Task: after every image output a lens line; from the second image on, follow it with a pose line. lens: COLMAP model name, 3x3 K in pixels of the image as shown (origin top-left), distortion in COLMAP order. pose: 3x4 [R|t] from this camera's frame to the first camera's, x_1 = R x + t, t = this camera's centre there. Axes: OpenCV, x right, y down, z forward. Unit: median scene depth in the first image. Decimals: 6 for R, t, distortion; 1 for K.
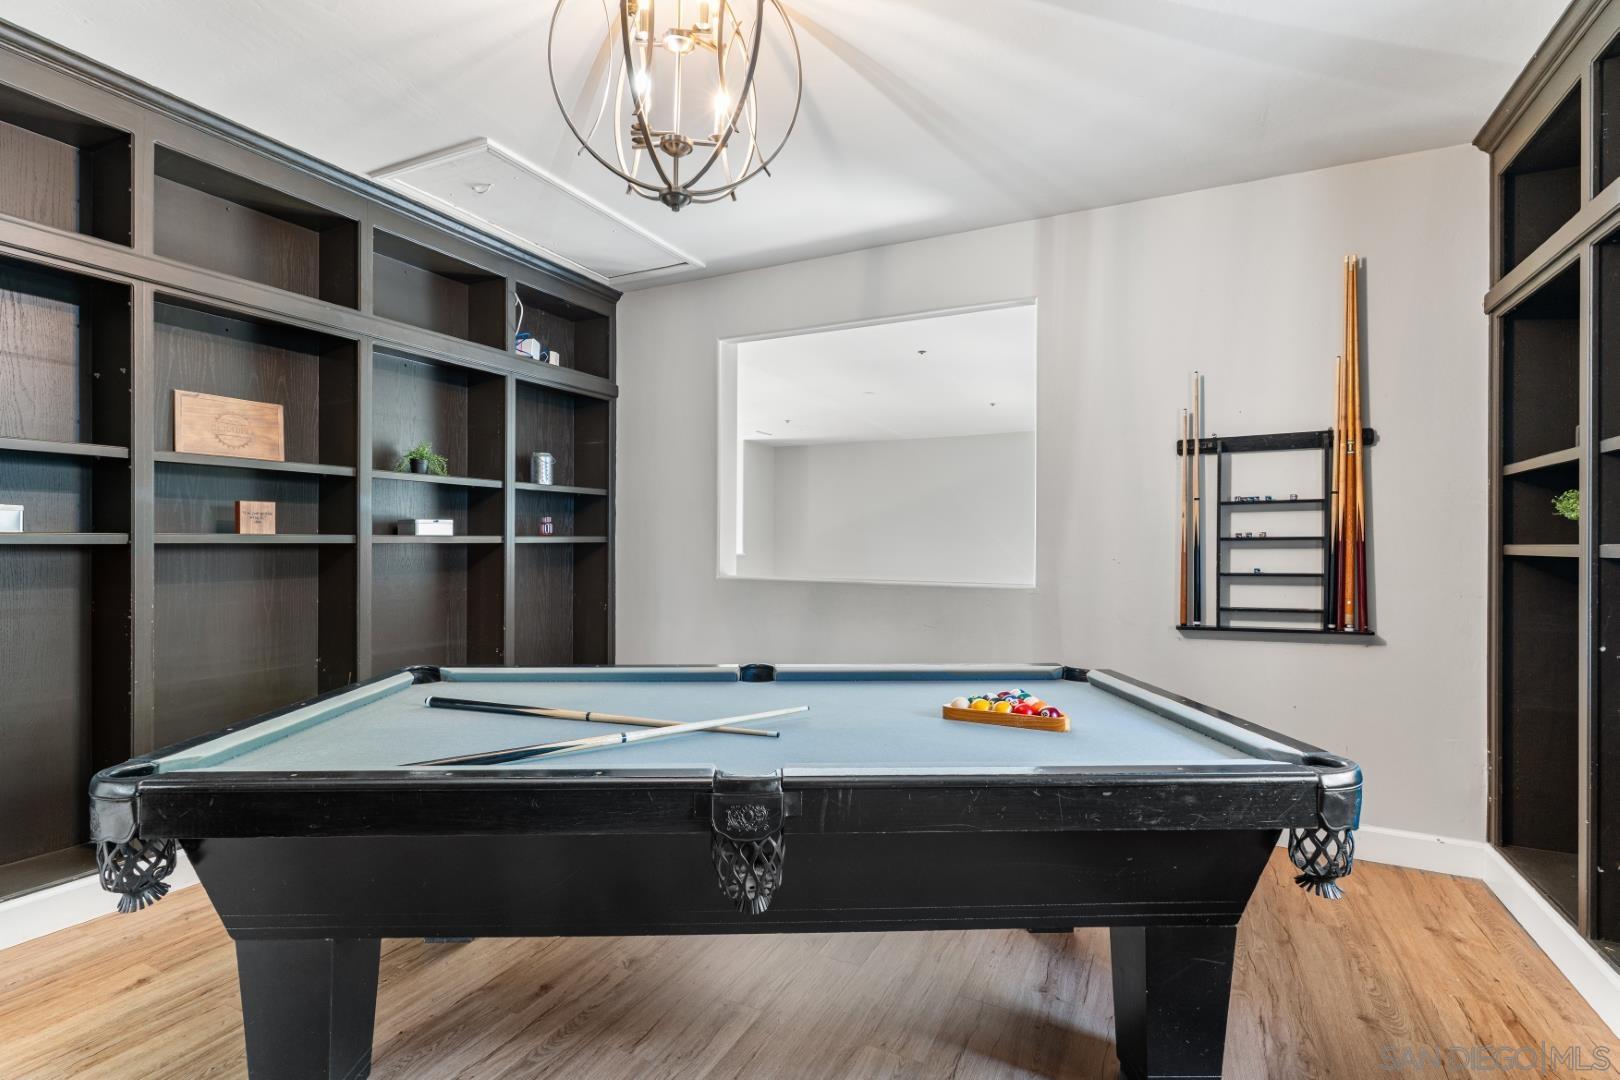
lens RADIAL K [[768.3, 0, 806.2], [0, 768.3, 547.1], [0, 0, 1]] dist [0.001827, 0.000690]
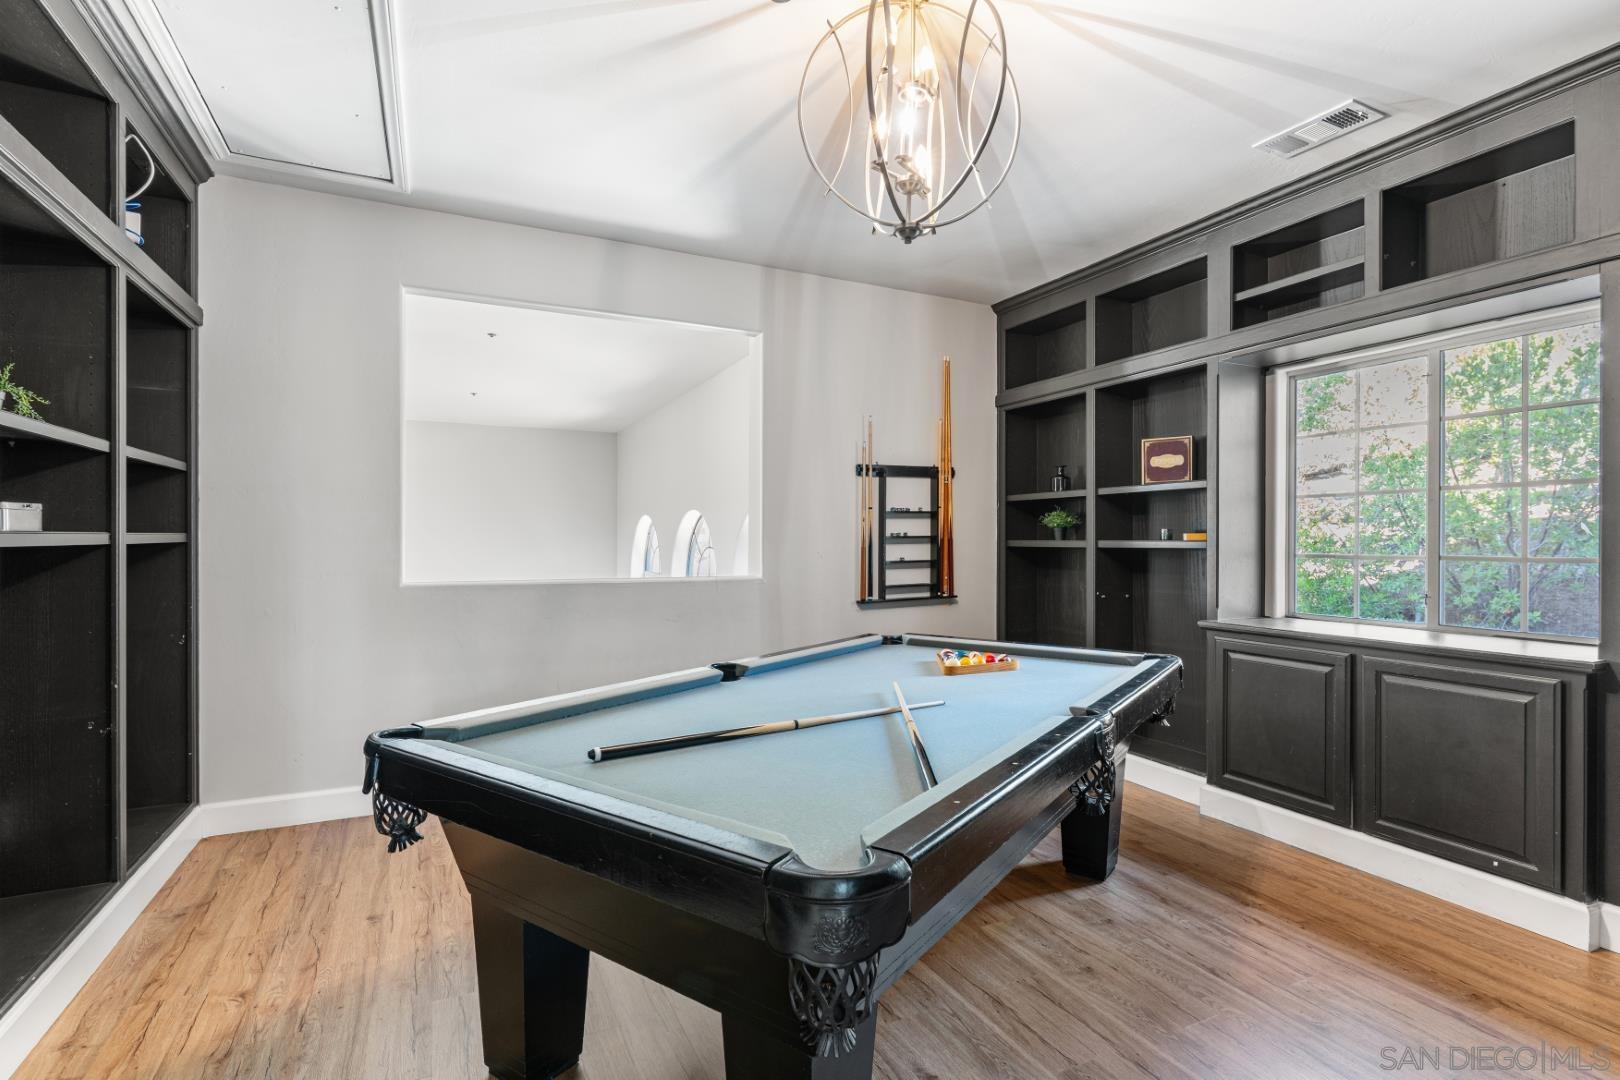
lens RADIAL K [[765.6, 0, 802.7], [0, 765.6, 538.1], [0, 0, 1]] dist [0.003405, 0.000932]
pose [[0.613759, -0.001916, 0.789491, -0.662298], [0.005912, 0.999980, -0.002169, -0.006972], [-0.789471, 0.005999, 0.613759, 0.257049]]
